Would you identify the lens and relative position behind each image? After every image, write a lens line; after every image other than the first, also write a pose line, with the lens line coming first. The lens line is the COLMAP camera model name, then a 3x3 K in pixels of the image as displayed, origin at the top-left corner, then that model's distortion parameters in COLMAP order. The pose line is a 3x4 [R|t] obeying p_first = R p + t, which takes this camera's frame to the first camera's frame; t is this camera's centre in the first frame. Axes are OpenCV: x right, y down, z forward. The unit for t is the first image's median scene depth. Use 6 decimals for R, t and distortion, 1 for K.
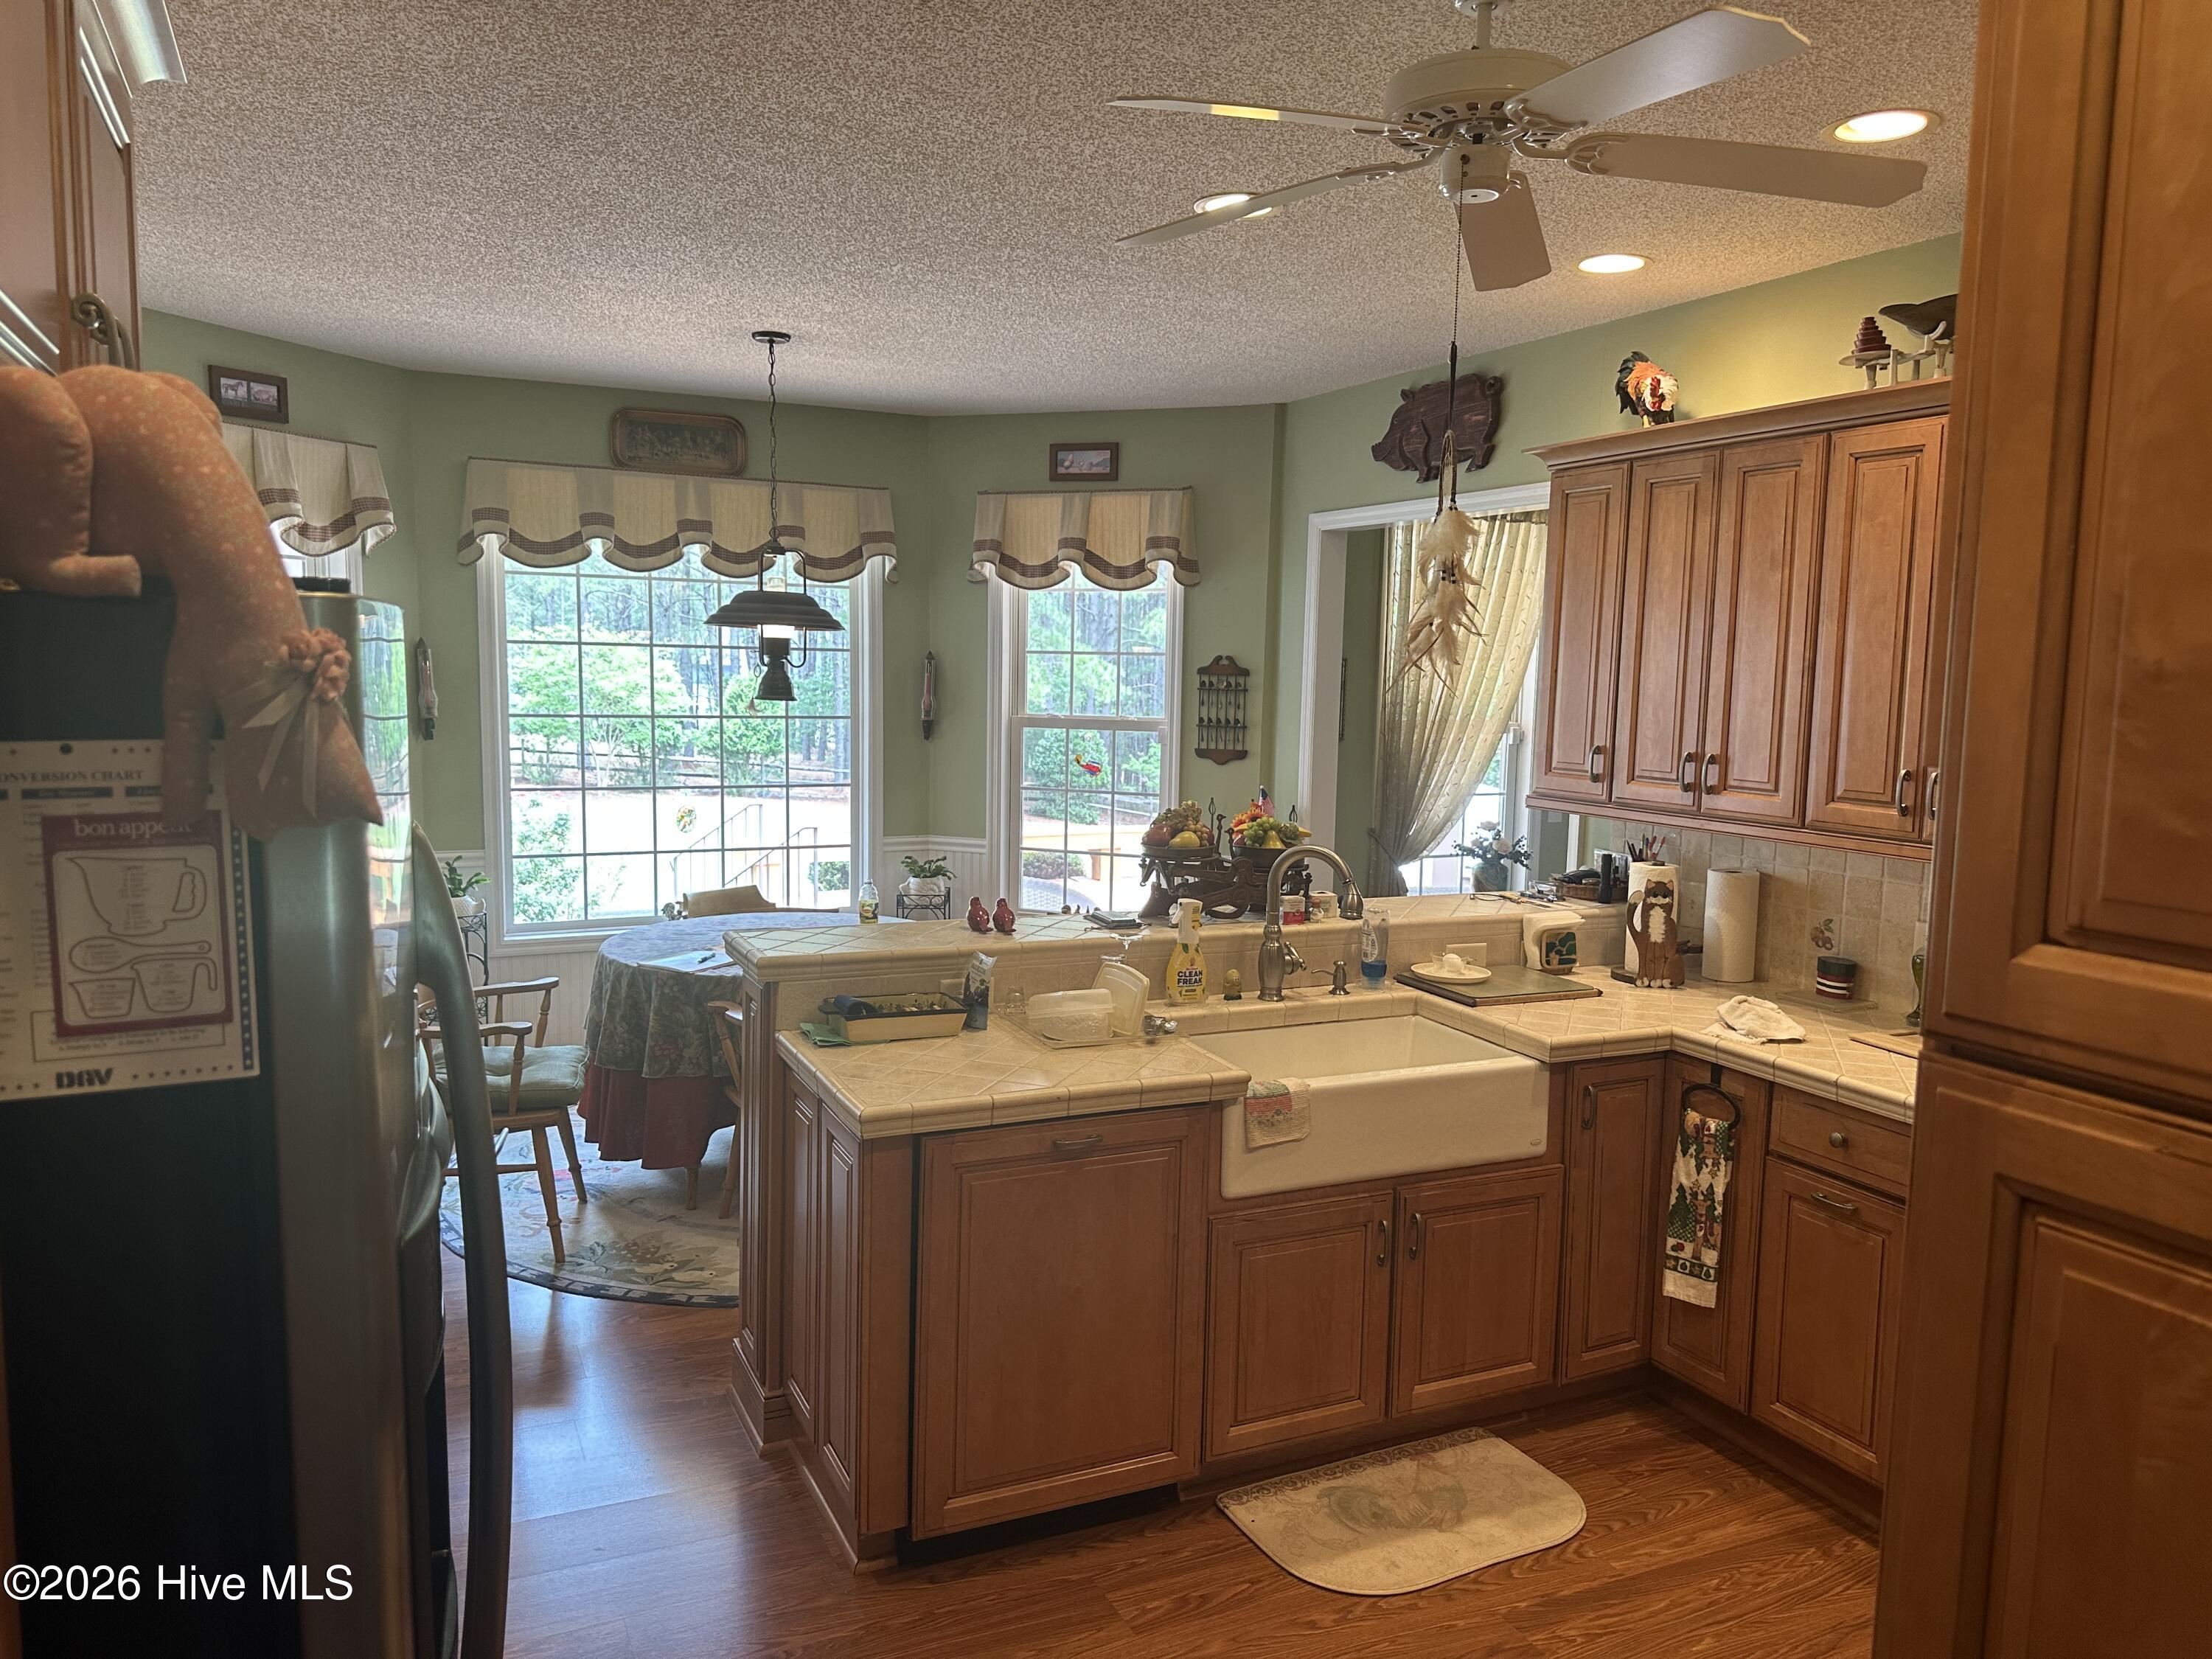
lens RADIAL K [[1619.9, 0, 1106.0], [0, 1619.9, 829.5], [0, 0, 1]] dist [0.012719, -0.049833]
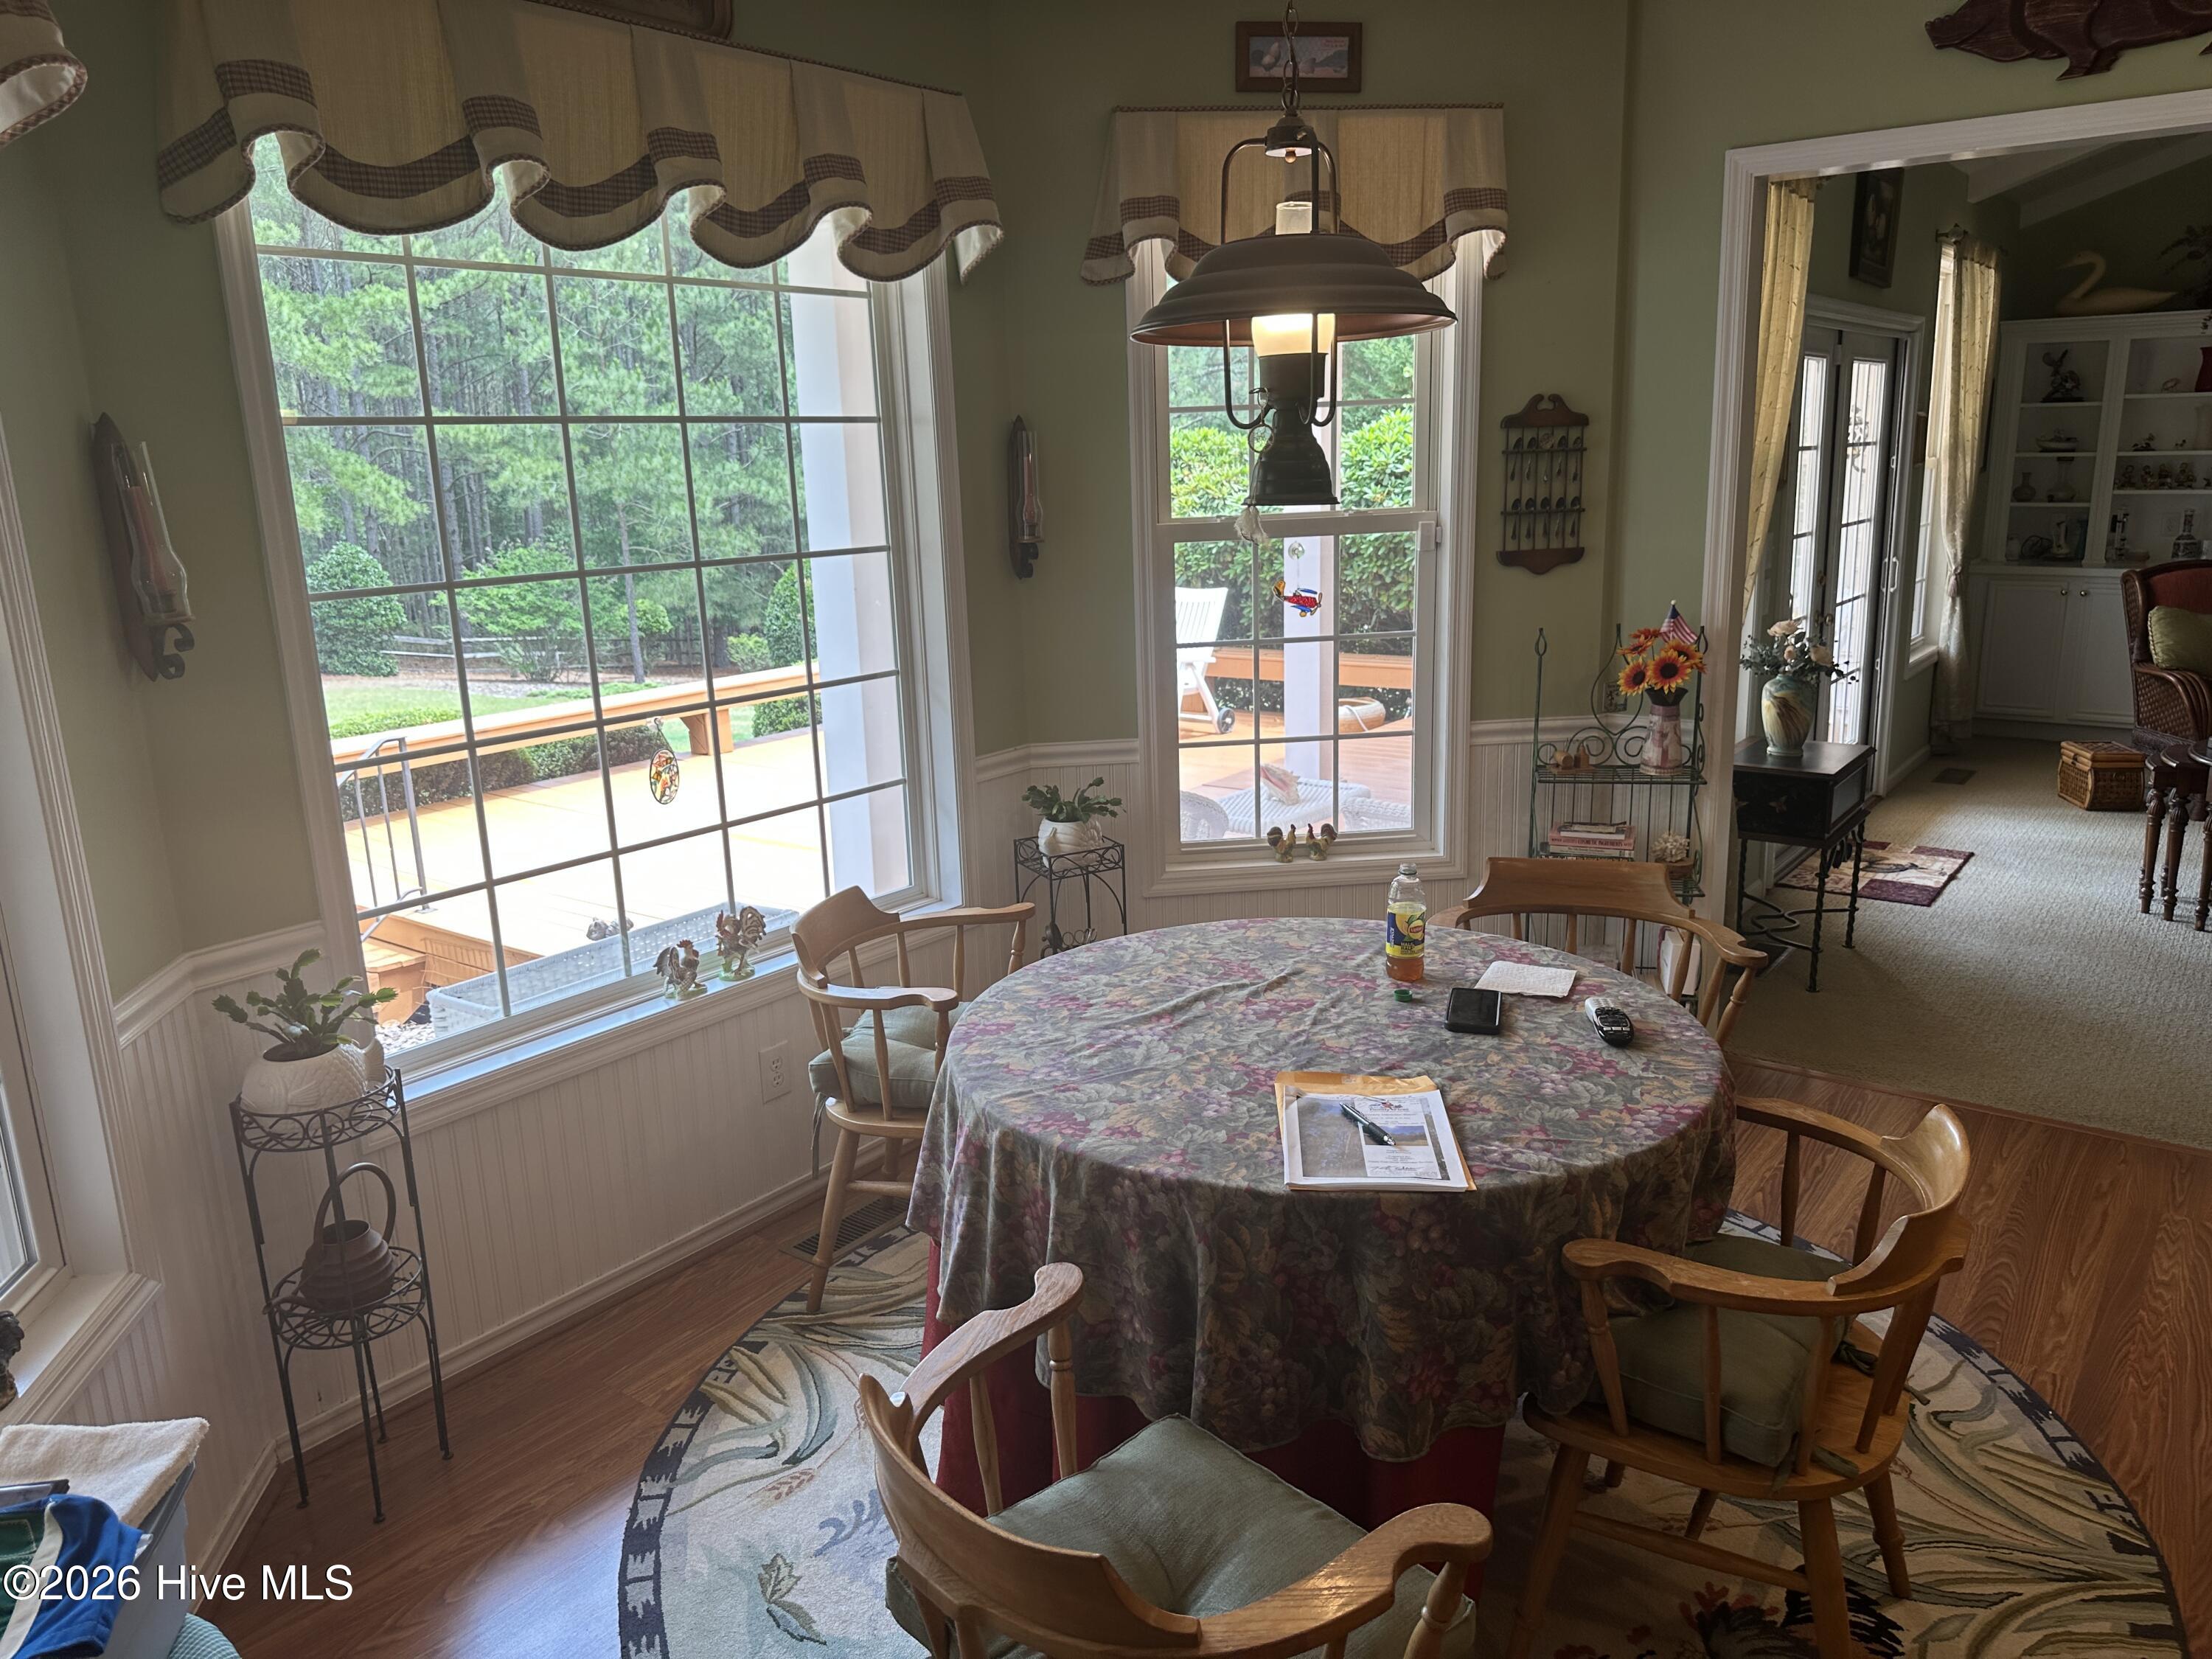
lens RADIAL K [[1619.9, 0, 1106.0], [0, 1619.9, 829.5], [0, 0, 1]] dist [0.012719, -0.049833]
pose [[0.880473, -0.156541, 0.447507, -0.376112], [0.101110, 0.984201, 0.145345, -0.051076], [-0.463189, -0.082725, 0.882390, 0.518871]]
